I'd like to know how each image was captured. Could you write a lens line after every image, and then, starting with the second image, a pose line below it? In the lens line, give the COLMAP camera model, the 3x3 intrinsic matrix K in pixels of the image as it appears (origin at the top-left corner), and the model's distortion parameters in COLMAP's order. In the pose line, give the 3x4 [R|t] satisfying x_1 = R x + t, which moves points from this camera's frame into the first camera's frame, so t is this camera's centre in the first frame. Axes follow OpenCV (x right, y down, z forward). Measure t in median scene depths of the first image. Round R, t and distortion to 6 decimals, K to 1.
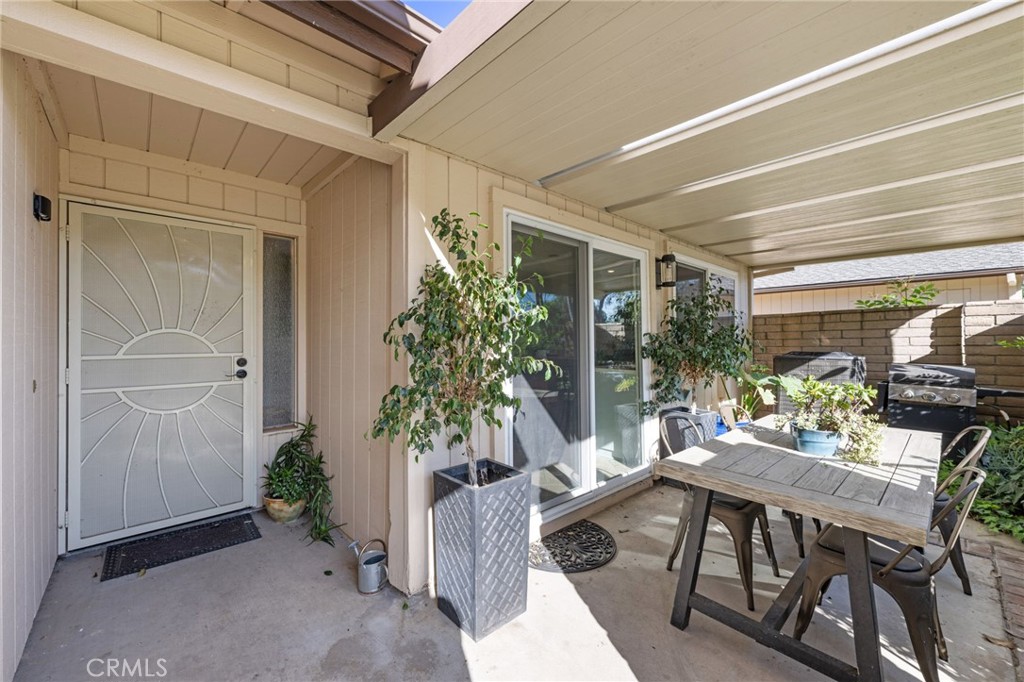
lens RADIAL K [[409.7, 0, 512.0], [0, 409.7, 339.2], [0, 0, 1]] dist [-0.001239, 0.000874]
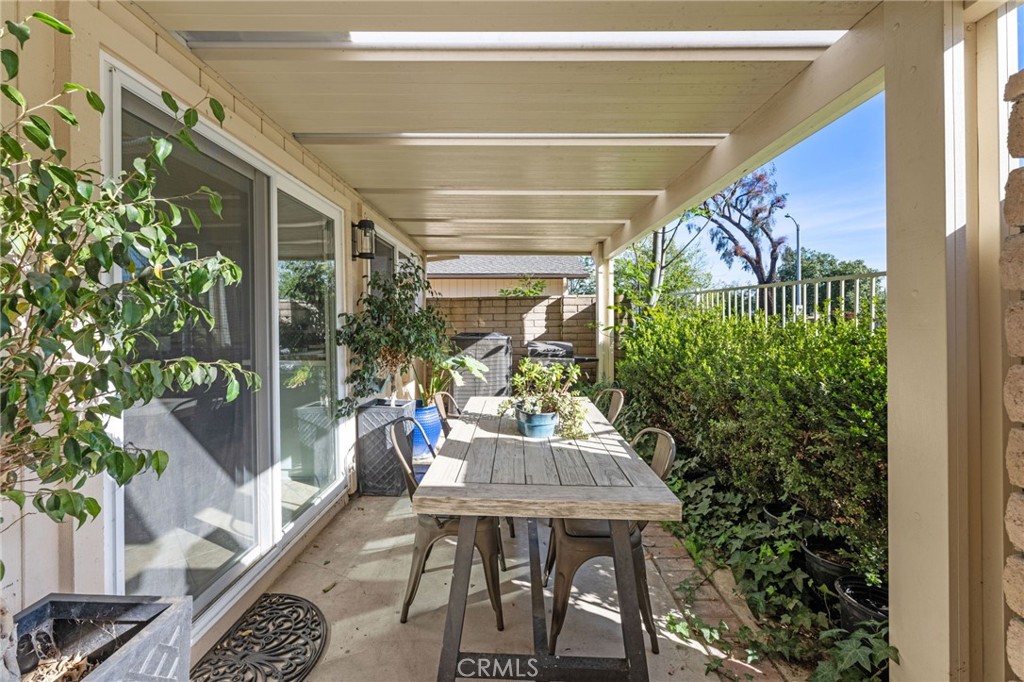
lens RADIAL K [[409.7, 0, 505.1], [0, 409.7, 322.9], [0, 0, 1]] dist [-0.001239, 0.000874]
pose [[0.693463, 0.000662, 0.720492, -0.029264], [-0.005334, 0.999977, 0.004215, -0.001805], [-0.720473, -0.006766, 0.693450, 0.247473]]
